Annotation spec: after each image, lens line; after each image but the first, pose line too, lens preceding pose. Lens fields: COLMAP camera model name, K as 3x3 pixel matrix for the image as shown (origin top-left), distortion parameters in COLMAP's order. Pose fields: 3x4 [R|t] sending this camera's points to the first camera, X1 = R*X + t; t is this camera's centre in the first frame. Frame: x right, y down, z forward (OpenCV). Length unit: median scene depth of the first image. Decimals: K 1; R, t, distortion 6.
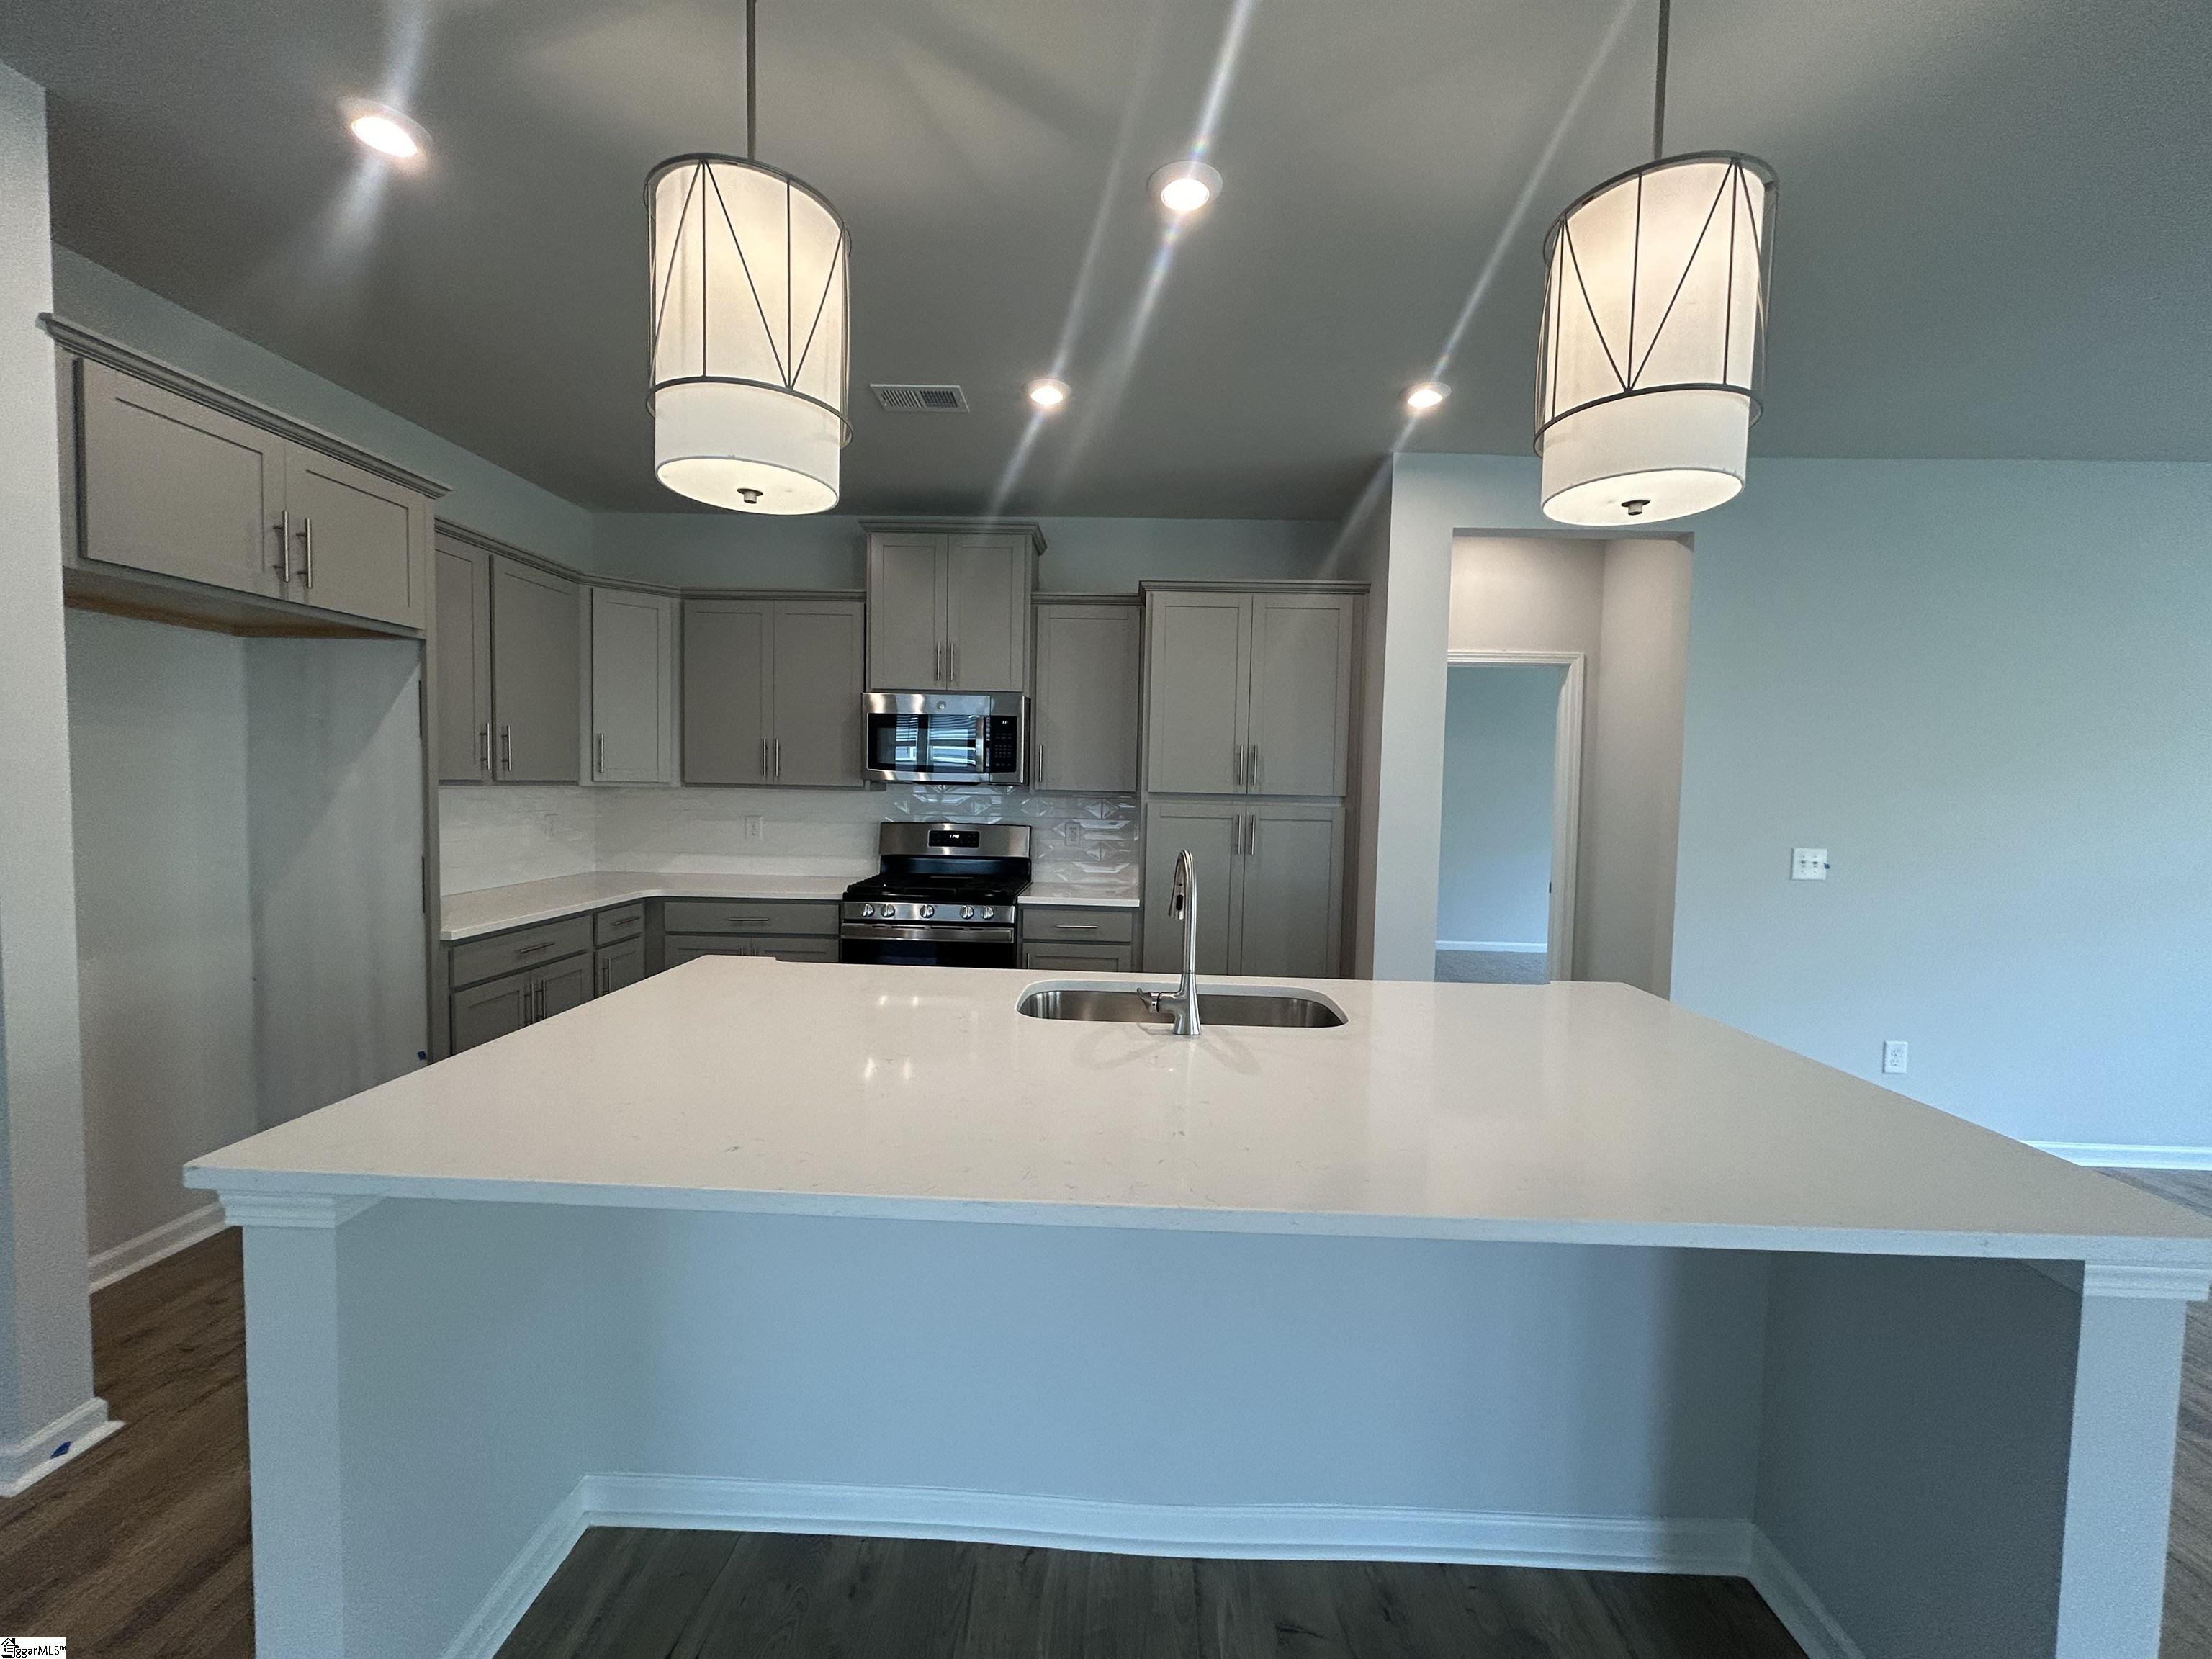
lens RADIAL K [[884.4, 0, 1105.4], [0, 884.4, 825.1], [0, 0, 1]] dist [-0.001578, 0.000535]
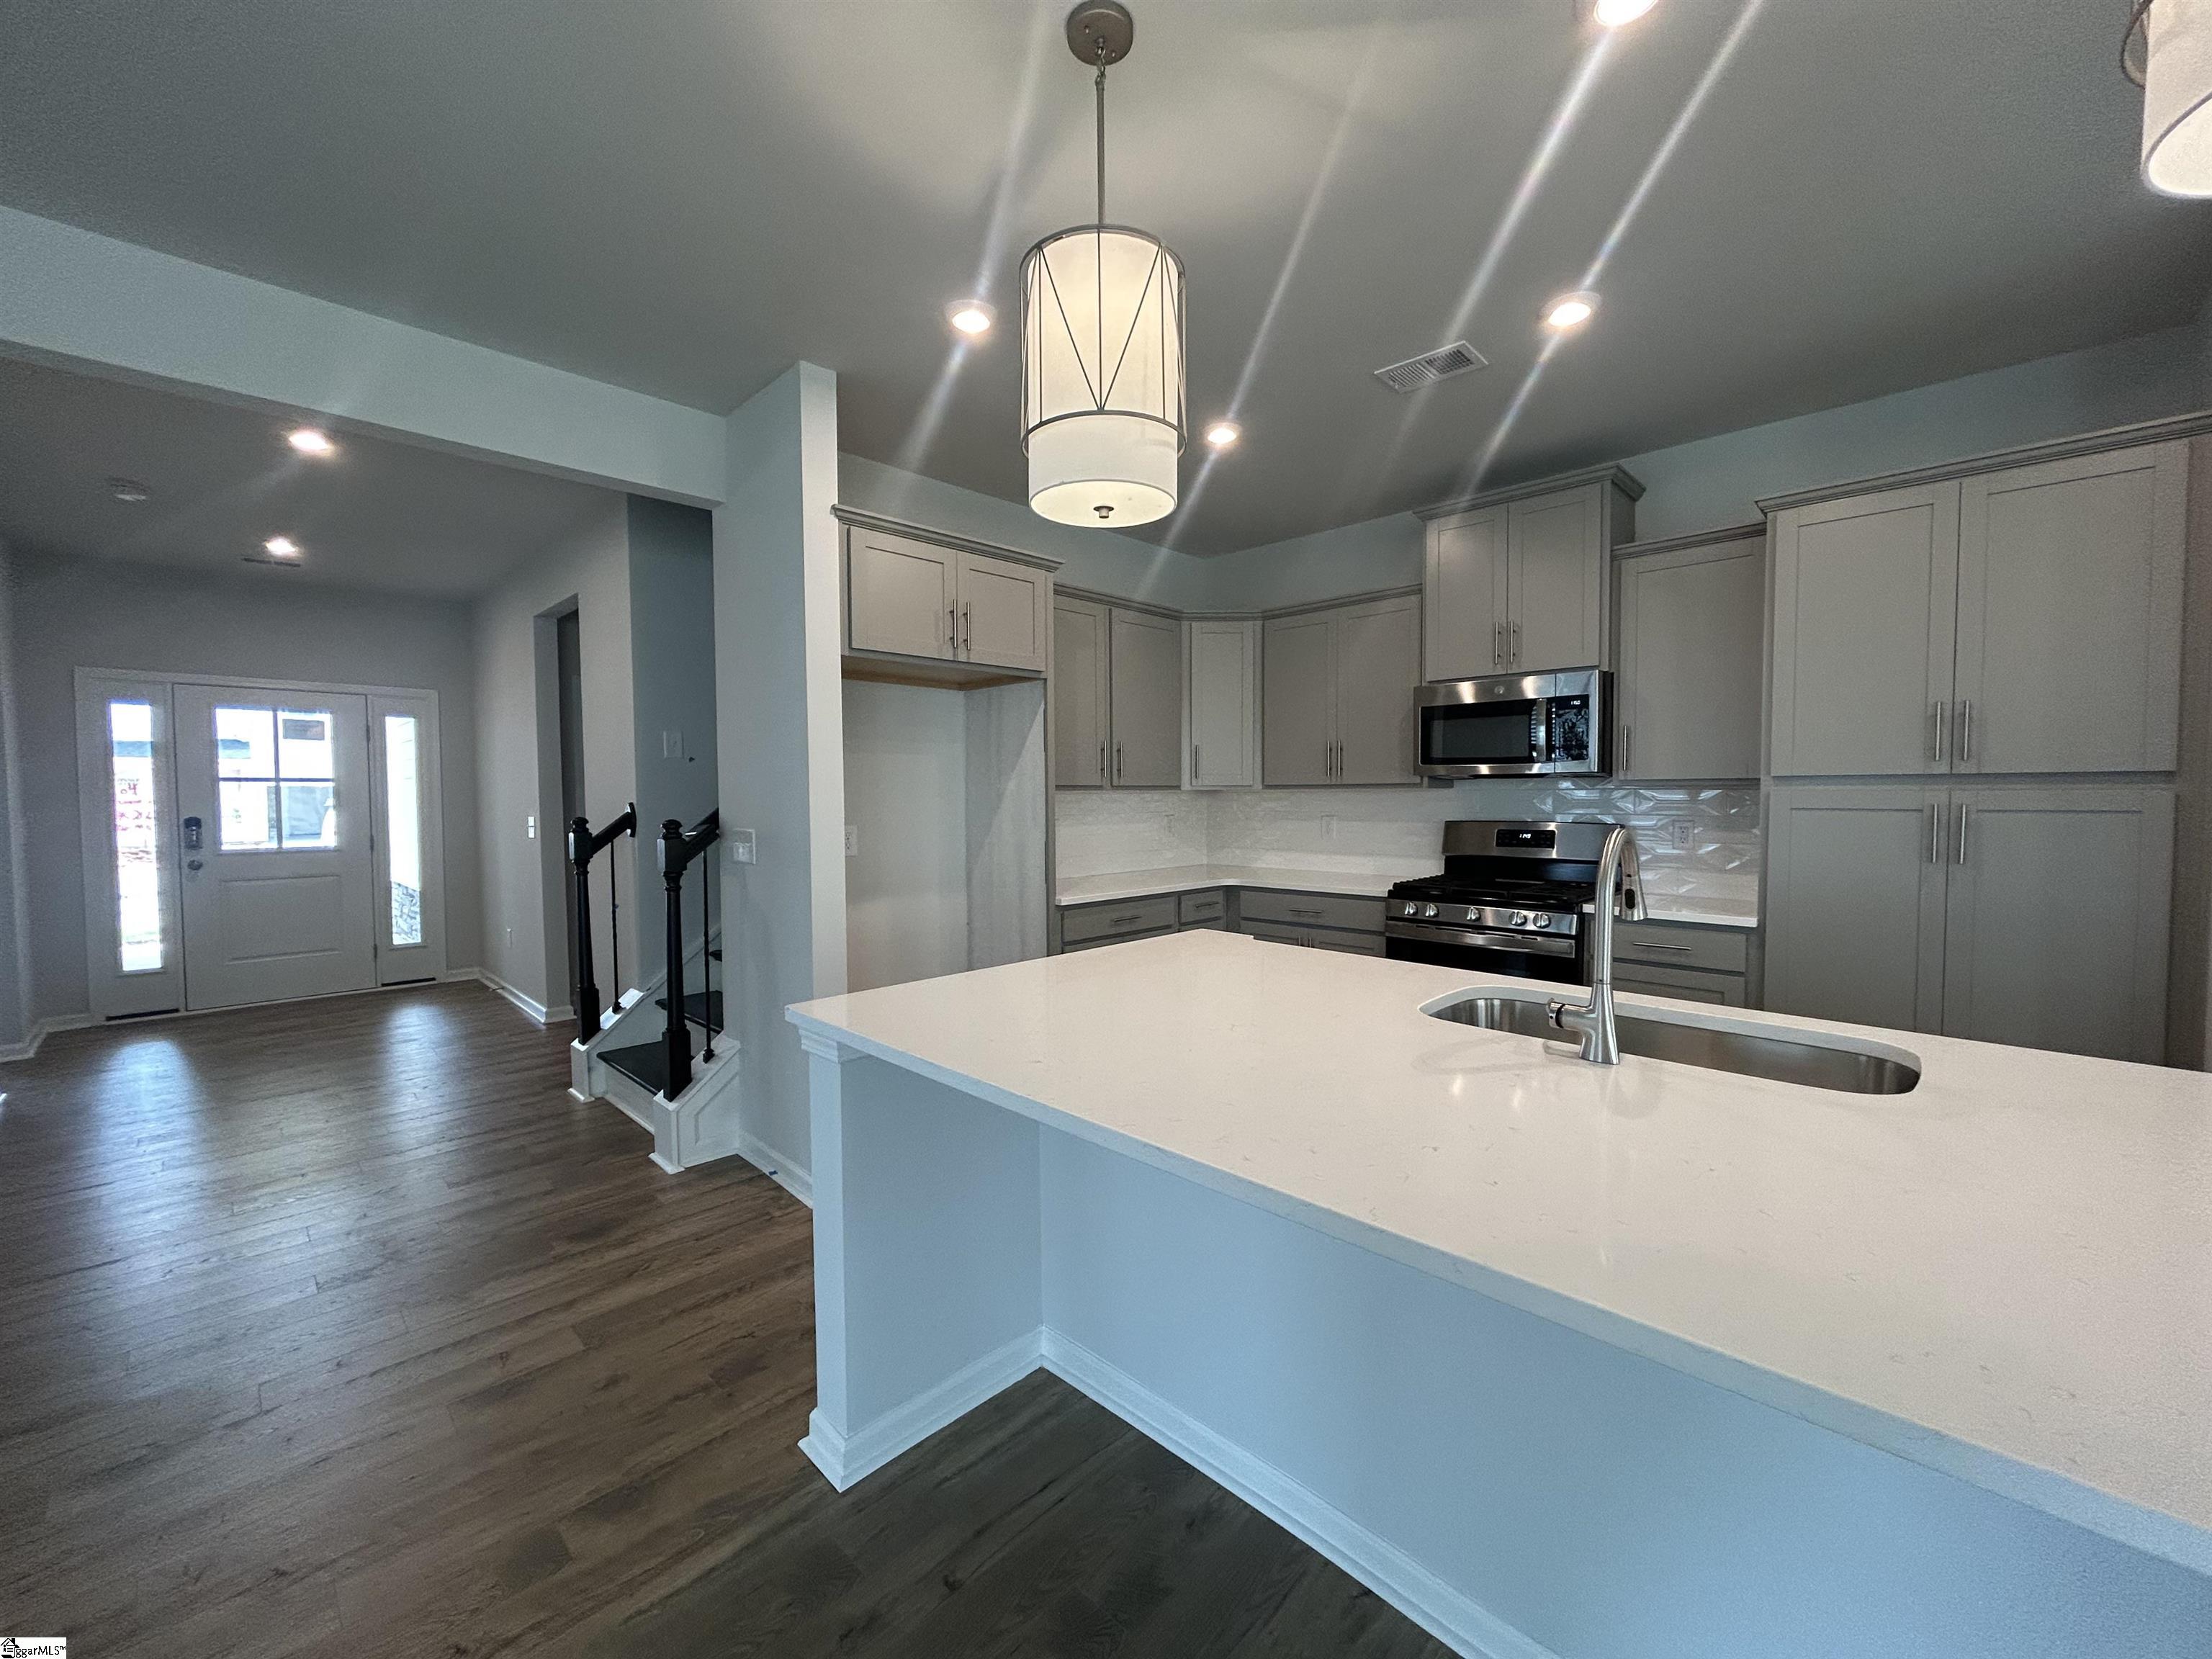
lens RADIAL K [[884.4, 0, 1107.8], [0, 884.4, 826.8], [0, 0, 1]] dist [-0.001578, 0.000535]
pose [[0.735908, 0.000533, -0.677082, 0.156201], [-0.009911, 0.999901, -0.009984, 0.020636], [0.677009, 0.014058, 0.735840, 0.063681]]
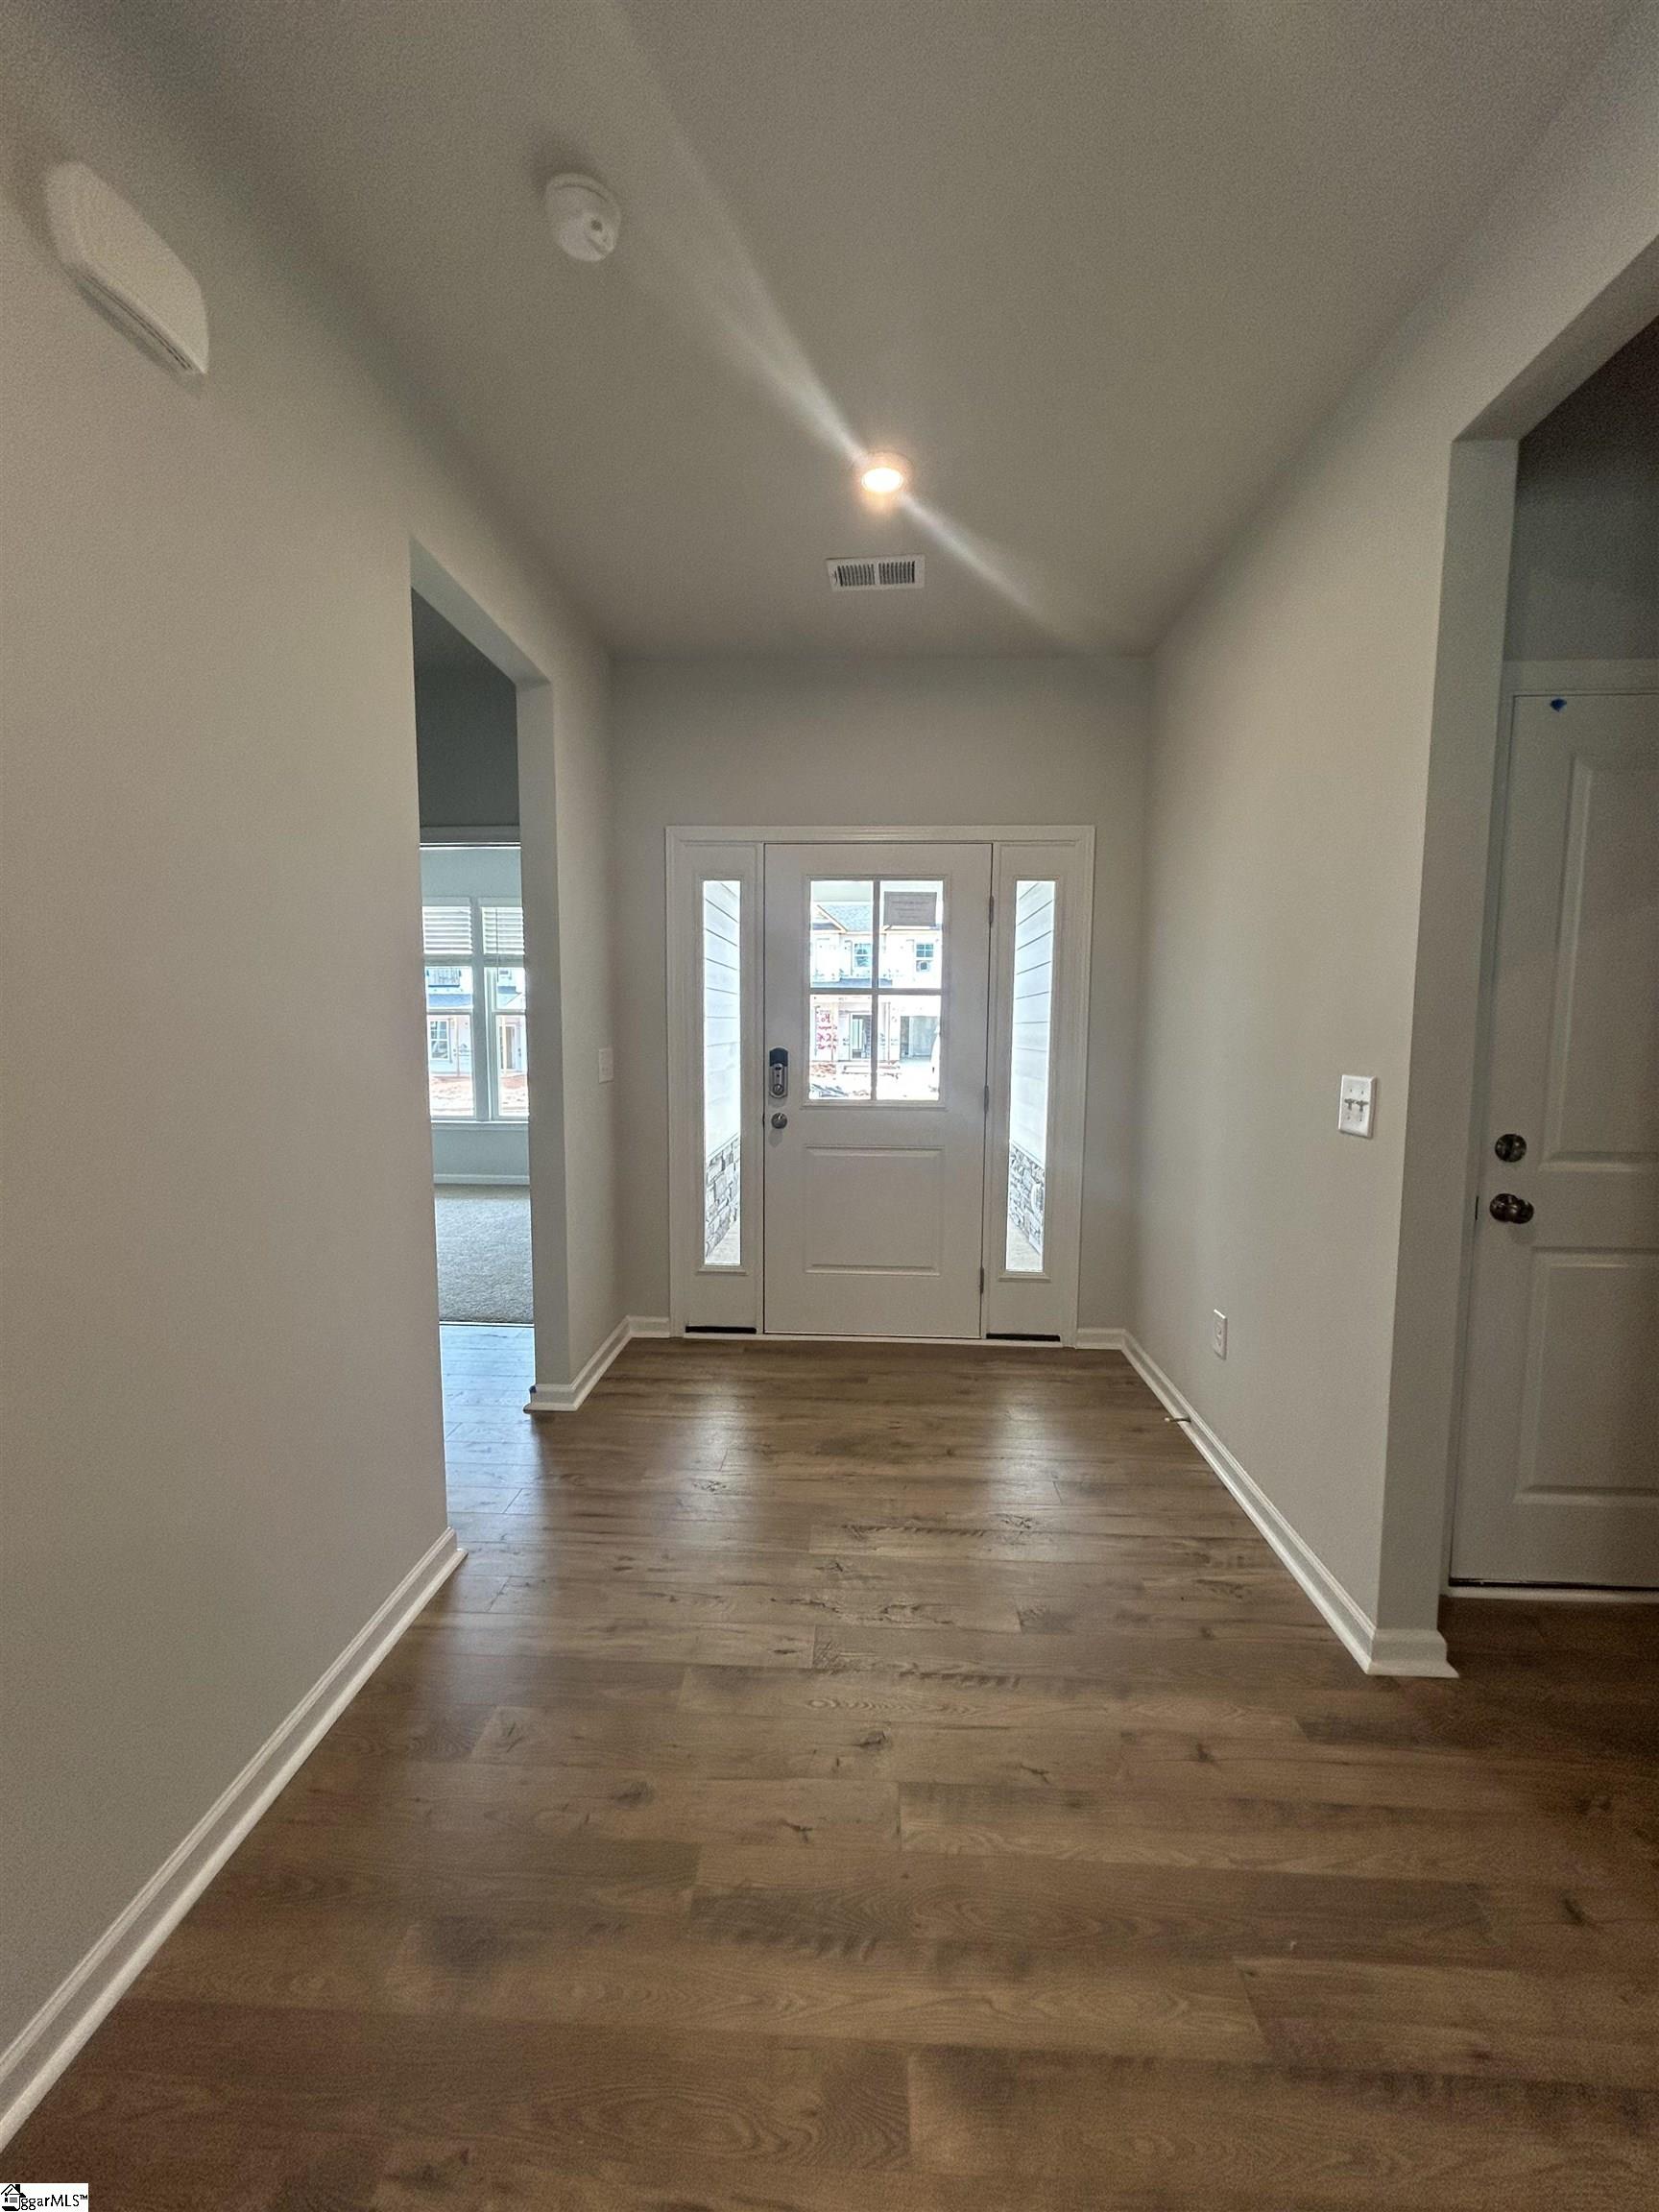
lens RADIAL K [[884.4, 0, 848.5], [0, 884.4, 1106.1], [0, 0, 1]] dist [-0.001578, 0.000535]
pose [[0.005301, 0.069215, -0.997588, -1.052199], [-0.052683, 0.996236, 0.068841, -0.004387], [0.998597, 0.052191, 0.008927, 0.192974]]
